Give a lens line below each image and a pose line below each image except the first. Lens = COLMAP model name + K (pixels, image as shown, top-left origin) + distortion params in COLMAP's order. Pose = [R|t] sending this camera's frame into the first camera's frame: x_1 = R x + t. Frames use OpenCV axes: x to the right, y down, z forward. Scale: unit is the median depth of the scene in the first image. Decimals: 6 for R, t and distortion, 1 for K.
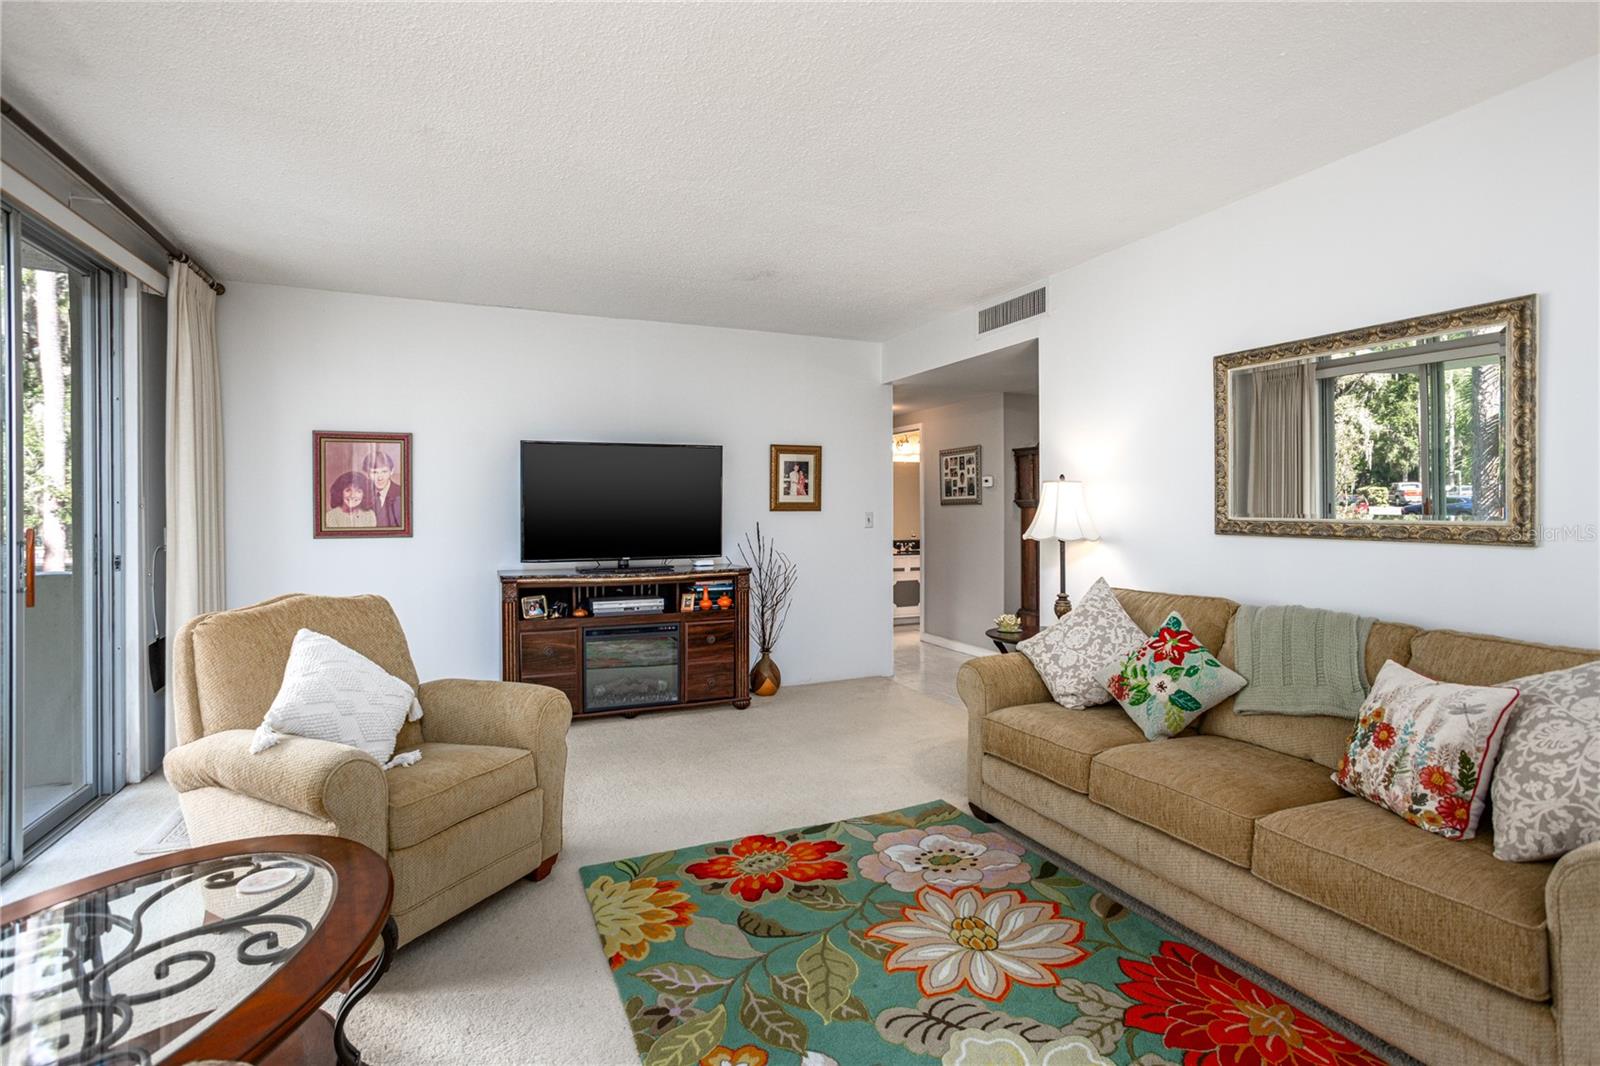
lens RADIAL K [[760.3, 0, 799.7], [0, 760.3, 520.2], [0, 0, 1]] dist [-0.002670, 0.000009]
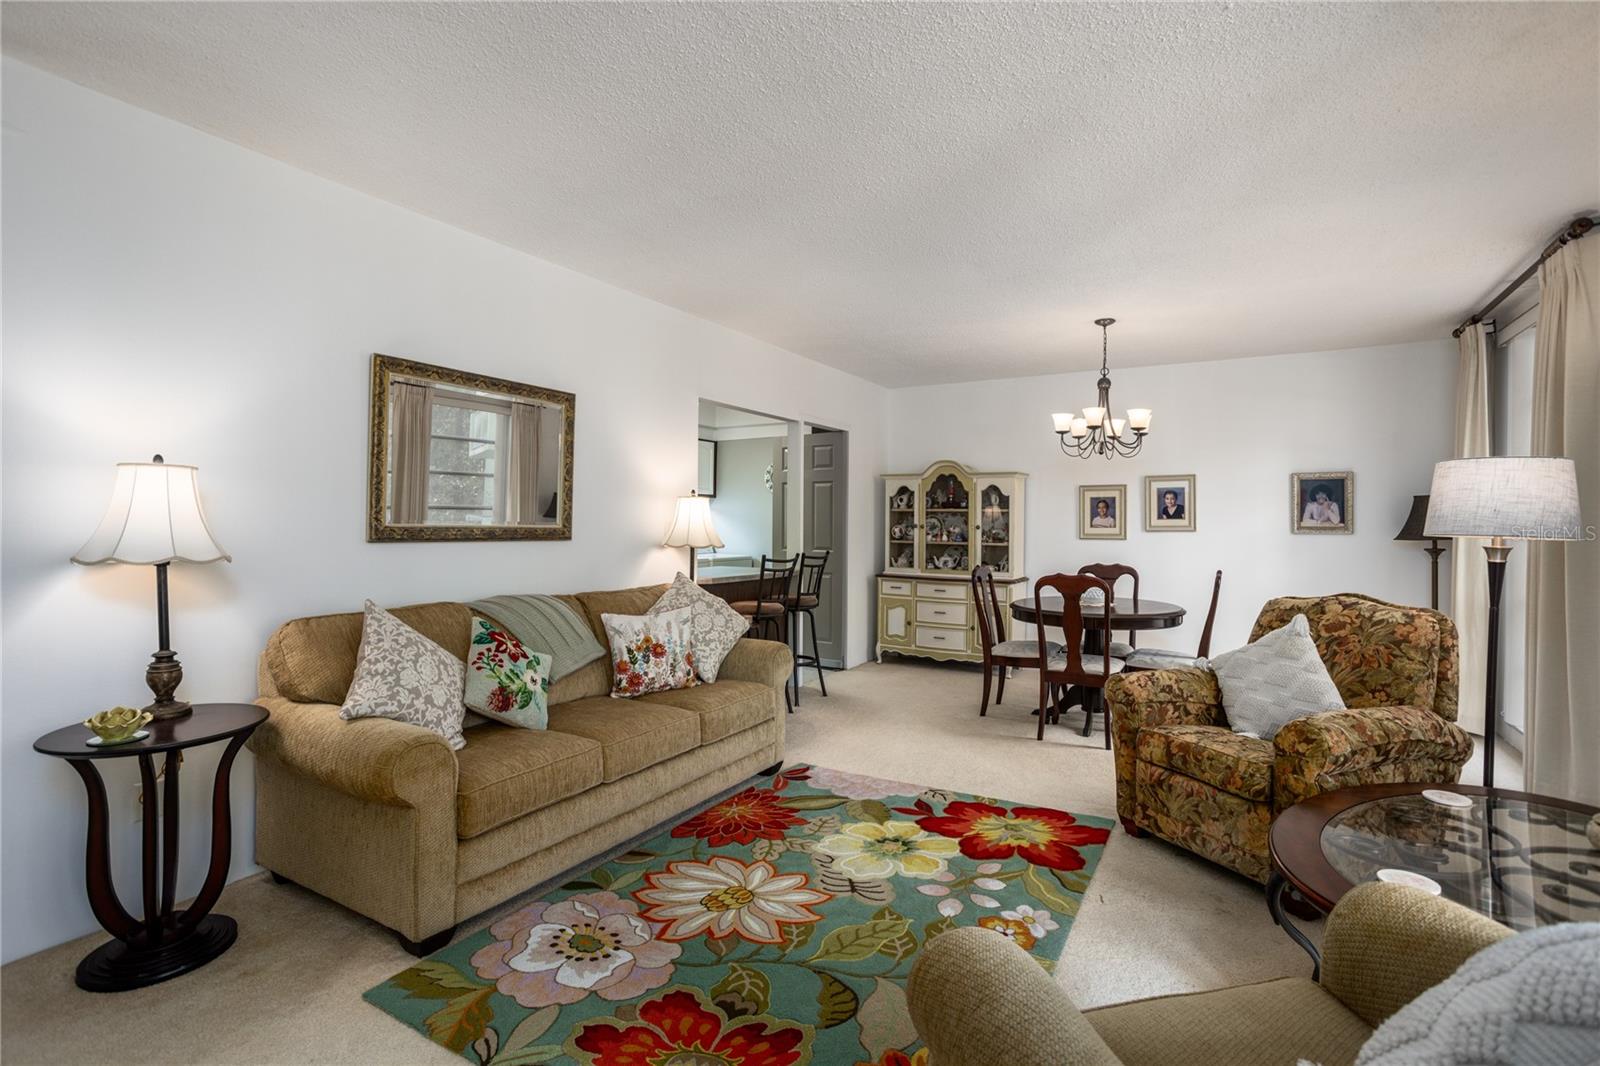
lens RADIAL K [[760.3, 0, 798.7], [0, 760.3, 526.6], [0, 0, 1]] dist [-0.002670, 0.000009]
pose [[-0.579170, -0.007895, 0.815168, -0.621389], [0.001690, 0.999939, 0.010885, -0.011757], [-0.815205, 0.007682, -0.579122, 1.314418]]
